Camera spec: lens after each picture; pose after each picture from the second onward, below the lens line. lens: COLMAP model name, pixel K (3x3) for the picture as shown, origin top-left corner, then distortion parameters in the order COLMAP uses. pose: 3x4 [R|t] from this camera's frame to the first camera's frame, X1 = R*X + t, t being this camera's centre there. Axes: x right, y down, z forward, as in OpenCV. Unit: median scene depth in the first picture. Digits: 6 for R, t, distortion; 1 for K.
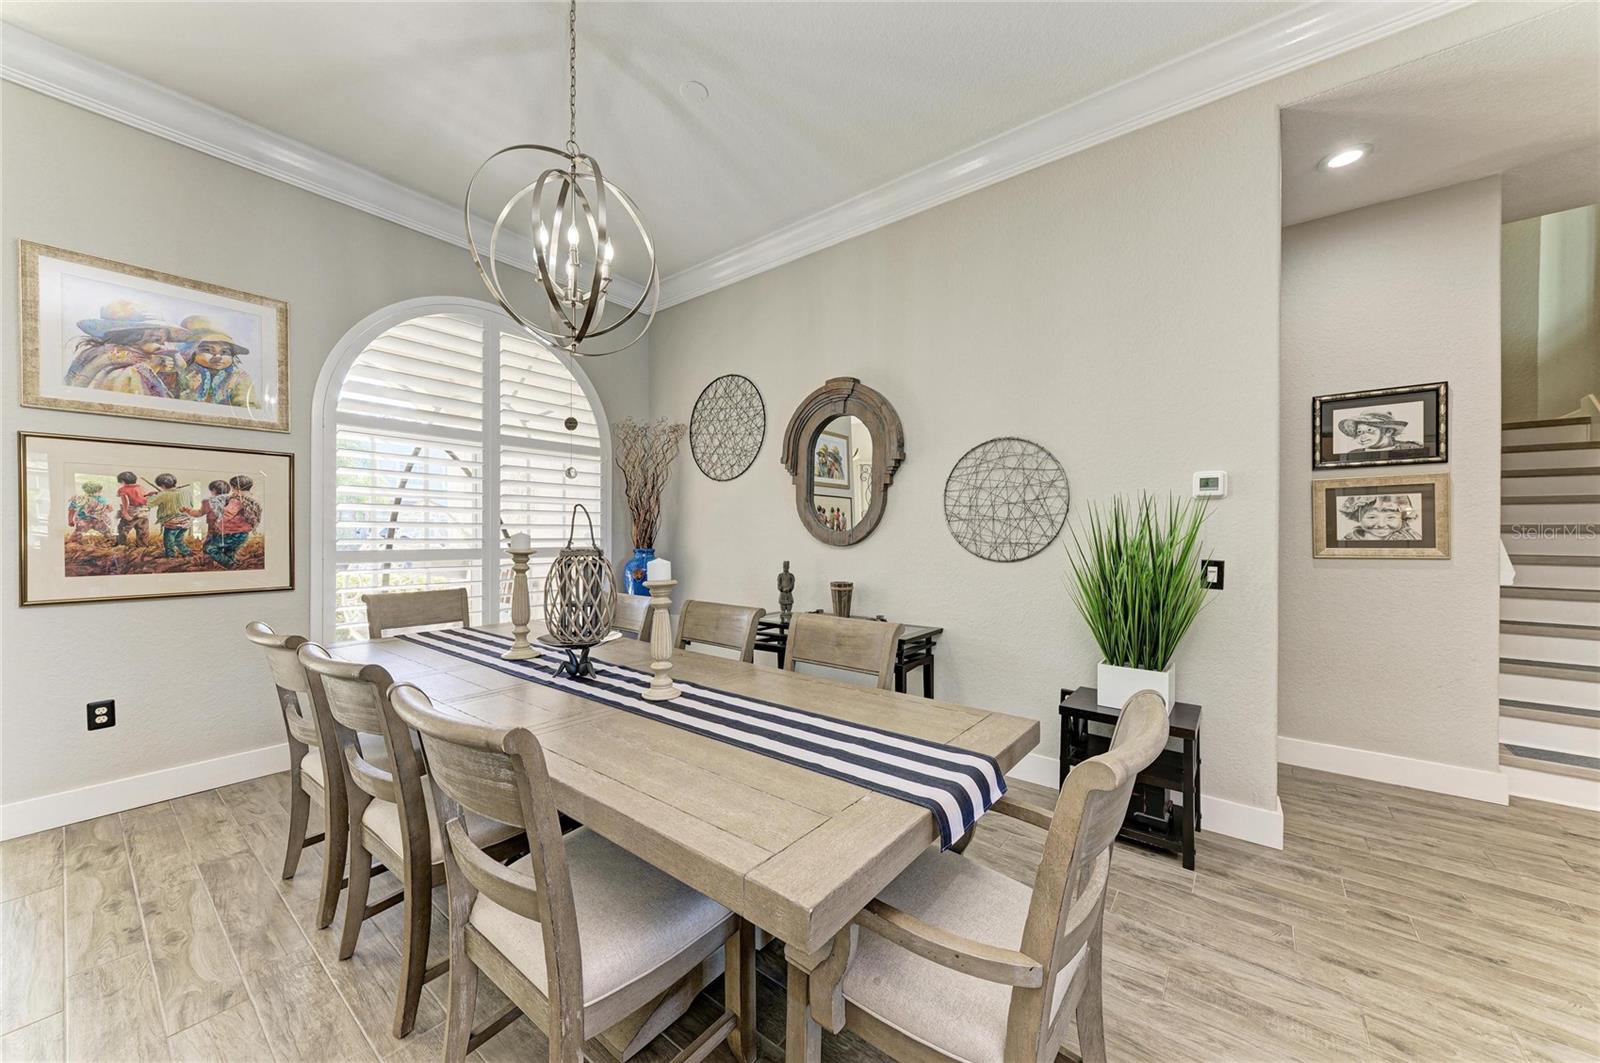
lens RADIAL K [[578.0, 0, 801.3], [0, 578.0, 534.4], [0, 0, 1]] dist [0.012698, -0.000398]
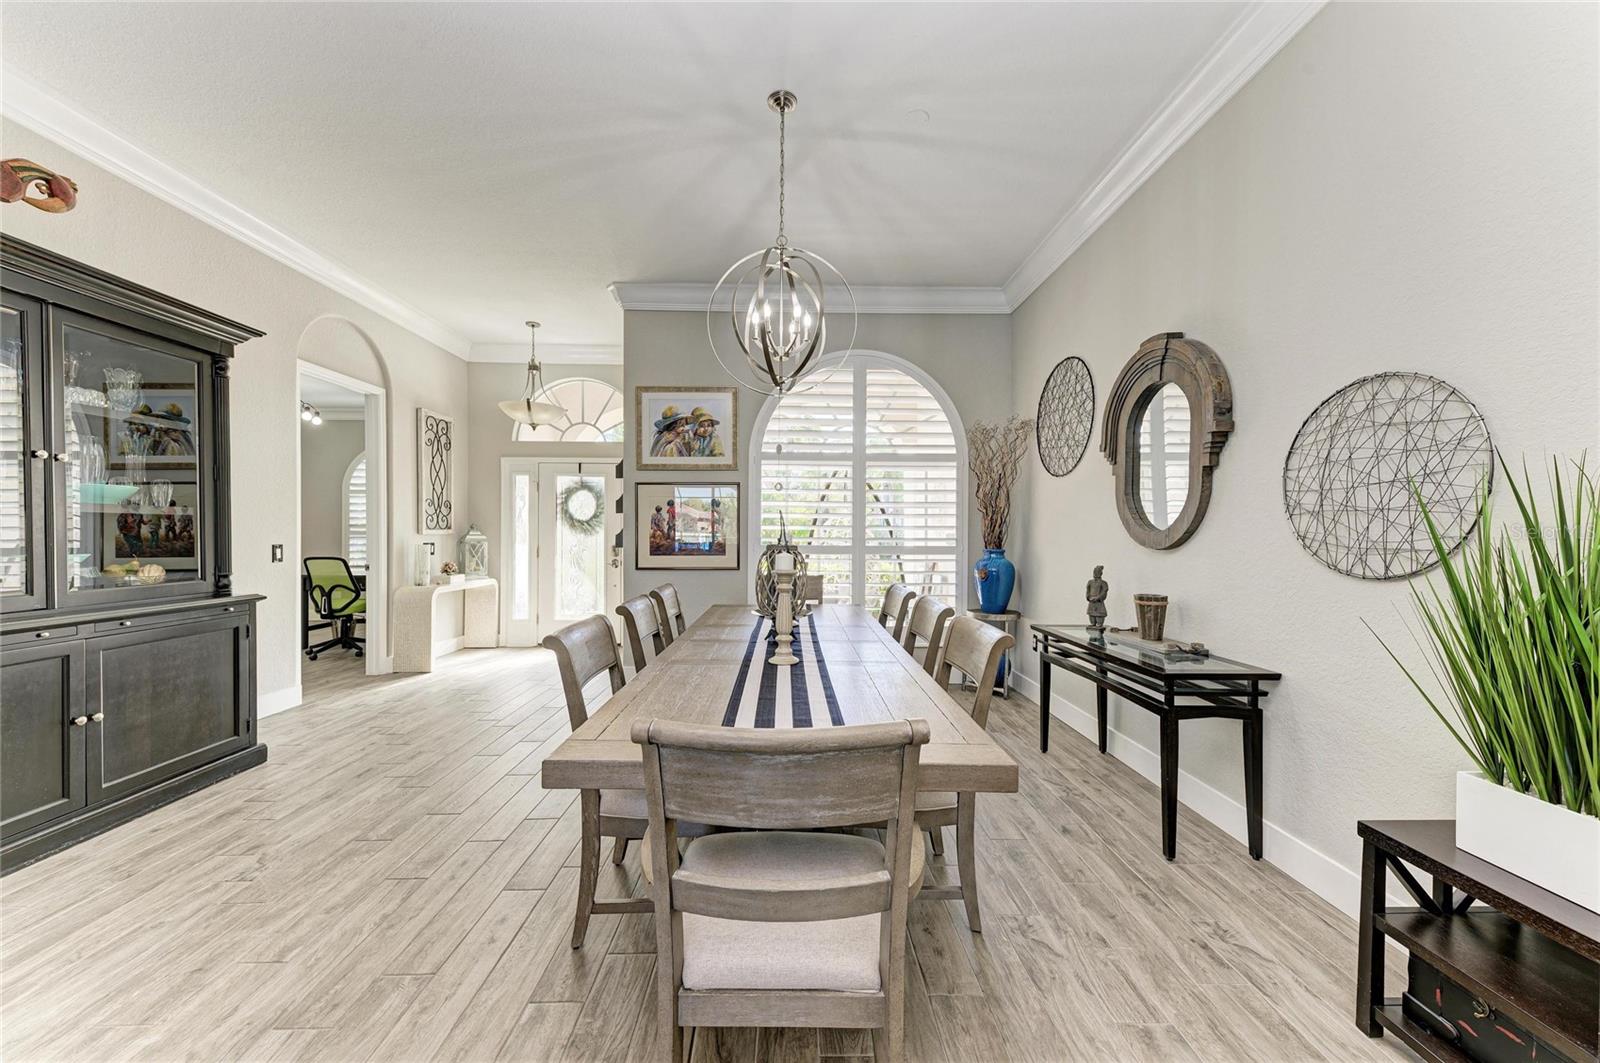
lens RADIAL K [[578.0, 0, 798.7], [0, 578.0, 533.6], [0, 0, 1]] dist [0.012698, -0.000398]
pose [[0.636178, -0.000362, -0.771543, 0.395019], [-0.003160, 0.999990, -0.003075, 0.002849], [0.771536, 0.004395, 0.636170, 0.126064]]
